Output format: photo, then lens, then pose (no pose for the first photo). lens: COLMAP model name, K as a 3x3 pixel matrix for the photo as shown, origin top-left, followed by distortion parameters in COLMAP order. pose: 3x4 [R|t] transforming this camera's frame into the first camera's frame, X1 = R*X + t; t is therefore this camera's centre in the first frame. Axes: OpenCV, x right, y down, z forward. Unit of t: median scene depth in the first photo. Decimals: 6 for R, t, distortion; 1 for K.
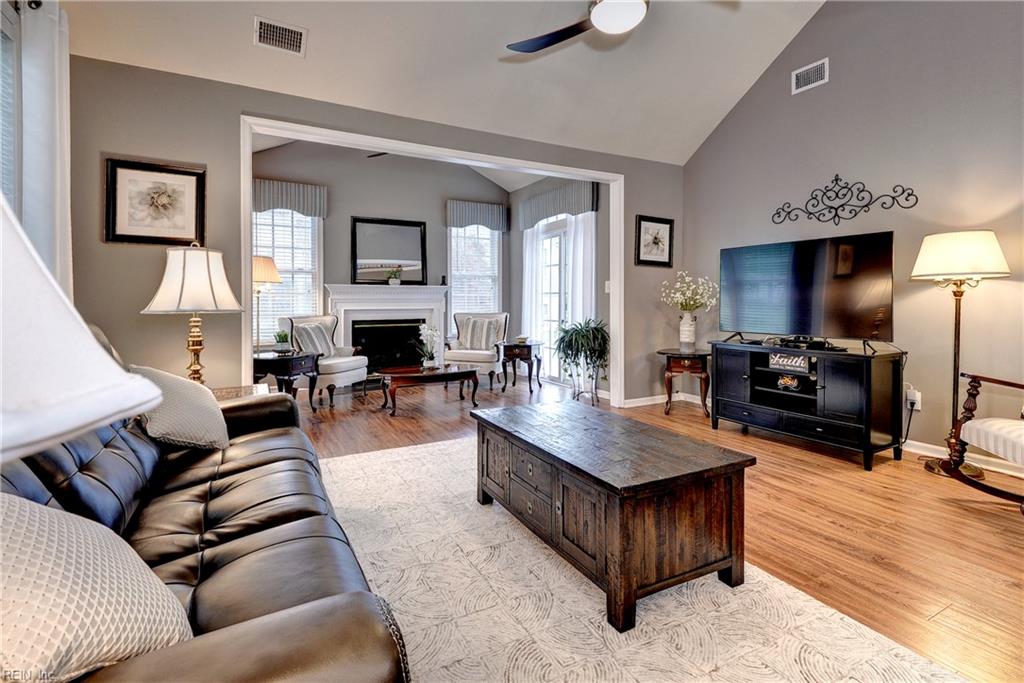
lens RADIAL K [[477.7, 0, 501.3], [0, 477.7, 308.8], [0, 0, 1]] dist [0.022989, -0.009234]
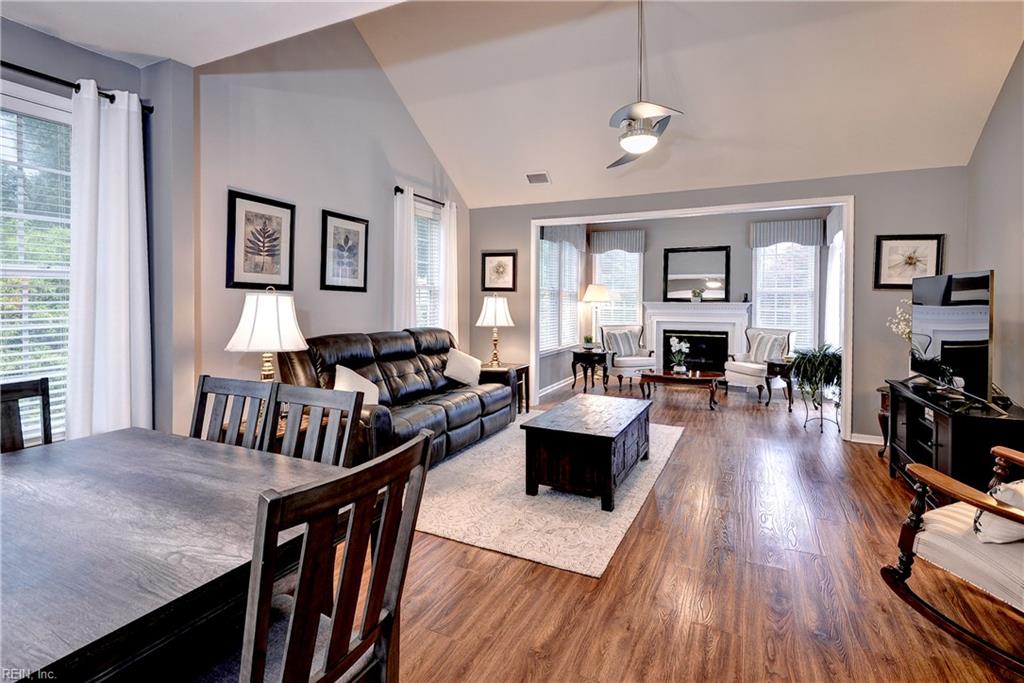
lens RADIAL K [[477.7, 0, 519.5], [0, 477.7, 304.5], [0, 0, 1]] dist [0.022989, -0.009234]
pose [[0.596766, 0.016592, -0.802244, 0.497814], [-0.017811, 0.999814, 0.007430, -0.046837], [0.802218, 0.009855, 0.596950, -0.075394]]
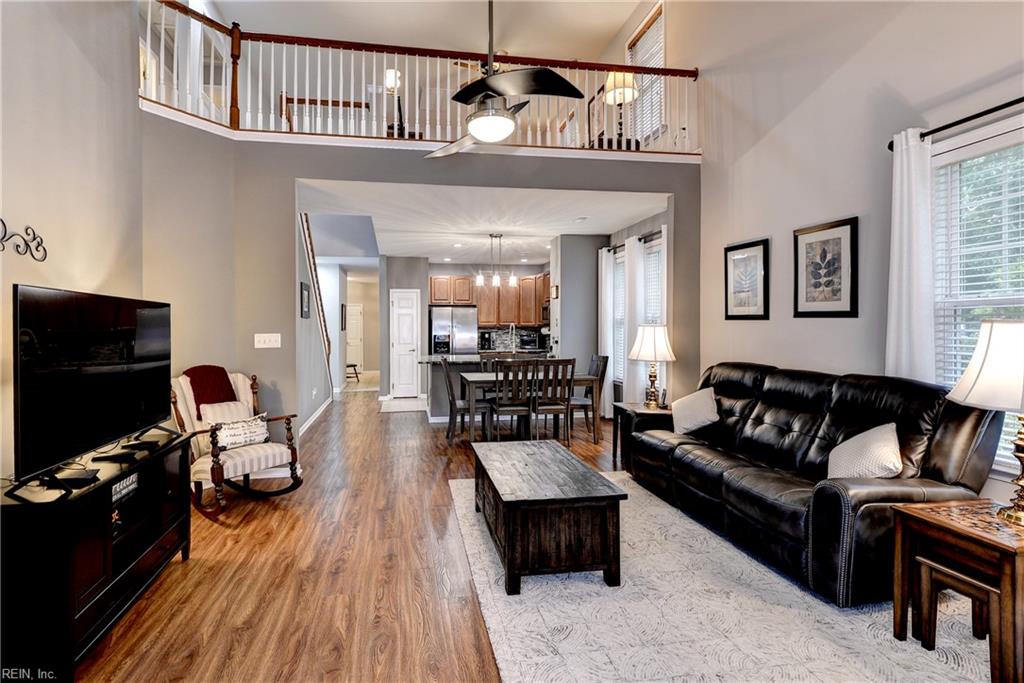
lens RADIAL K [[477.7, 0, 488.0], [0, 477.7, 327.0], [0, 0, 1]] dist [0.022989, -0.009234]
pose [[-0.955954, 0.012224, 0.293263, -0.038726], [0.015089, 0.999858, 0.007509, -0.056377], [-0.293129, 0.011603, -0.956002, 0.867452]]
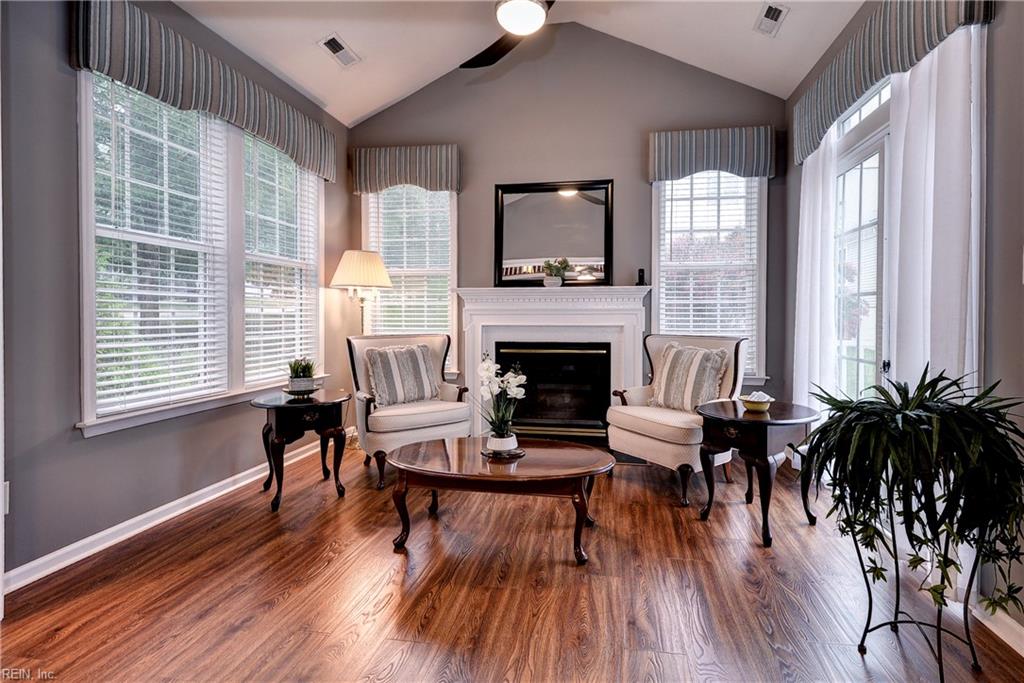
lens RADIAL K [[477.7, 0, 546.3], [0, 477.7, 319.7], [0, 0, 1]] dist [0.022989, -0.009234]
pose [[0.806719, 0.009575, -0.590857, 0.138769], [-0.010509, 0.999943, 0.001856, -0.008602], [0.590842, 0.004712, 0.806774, 0.522185]]
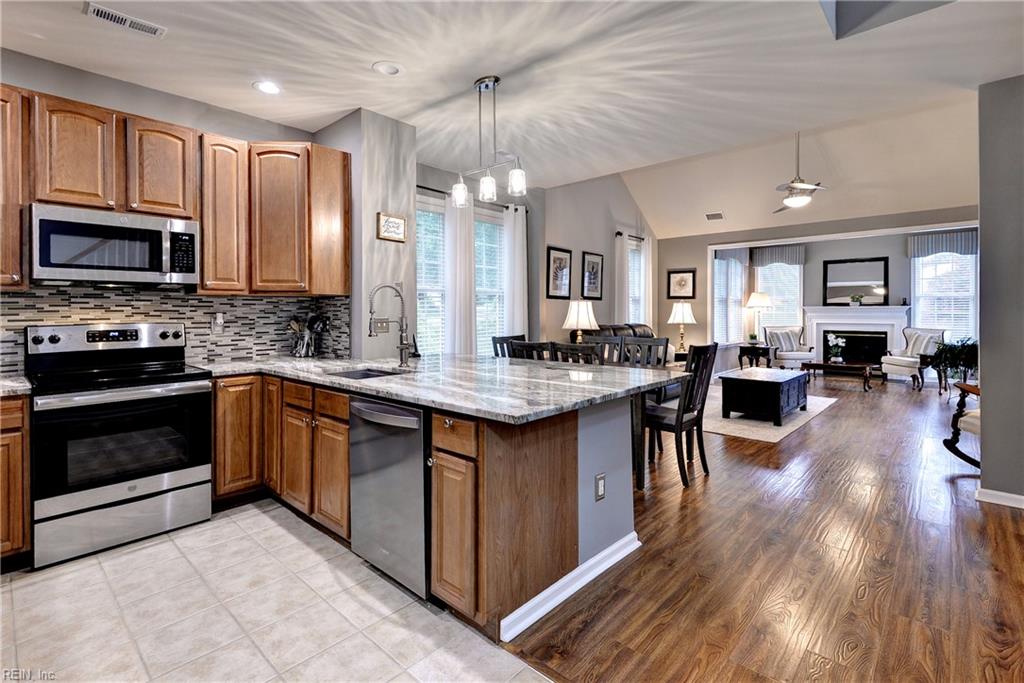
lens RADIAL K [[477.7, 0, 517.4], [0, 477.7, 314.0], [0, 0, 1]] dist [0.022989, -0.009234]
pose [[0.344097, 0.010761, -0.938872, 0.794555], [-0.009921, 0.999920, 0.007825, -0.029719], [0.938882, 0.006622, 0.344177, -0.428629]]
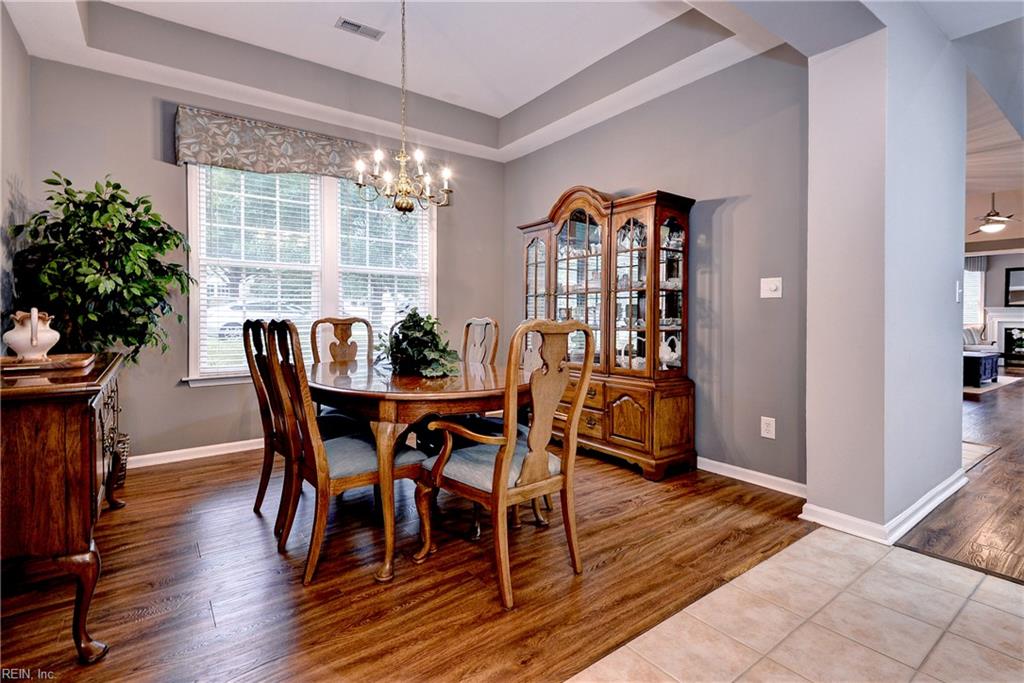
lens RADIAL K [[477.7, 0, 516.5], [0, 477.7, 320.9], [0, 0, 1]] dist [0.022989, -0.009234]
pose [[0.149560, 0.015244, -0.988635, 1.189951], [-0.014764, 0.999804, 0.013182, 0.002589], [0.988642, 0.012625, 0.149756, -1.039275]]
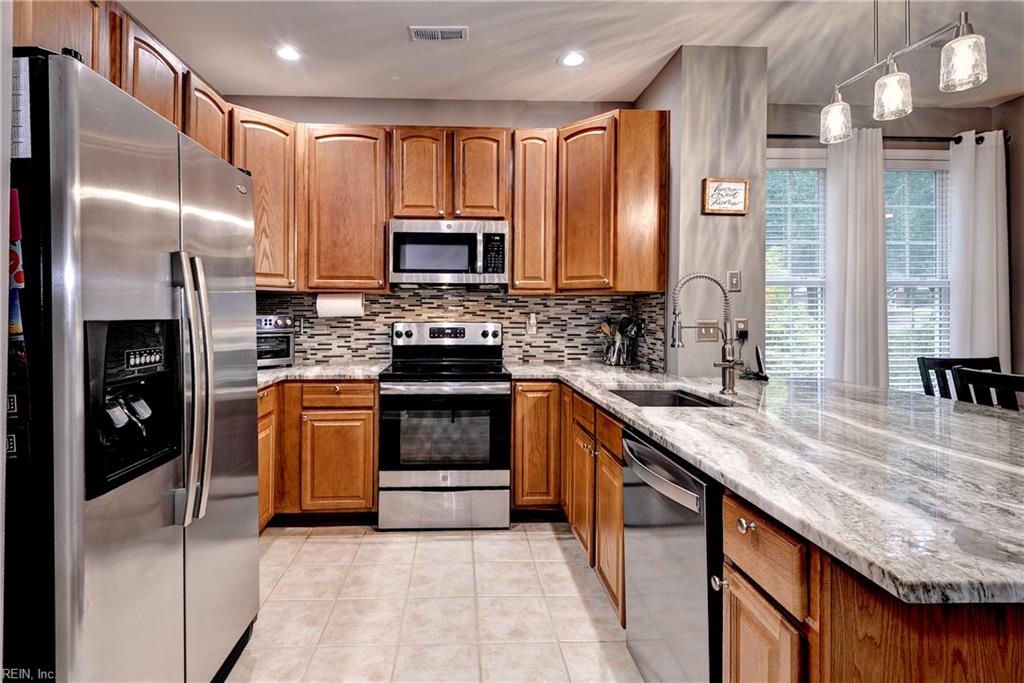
lens RADIAL K [[500.9, 0, 470.8], [0, 500.9, 310.8], [0, 0, 1]] dist [0.015168, -0.005387]
pose [[-0.440271, 0.000476, -0.897865, 0.684048], [-0.013797, 0.999878, 0.007296, -0.028656], [0.897759, 0.015600, -0.440211, -0.373833]]
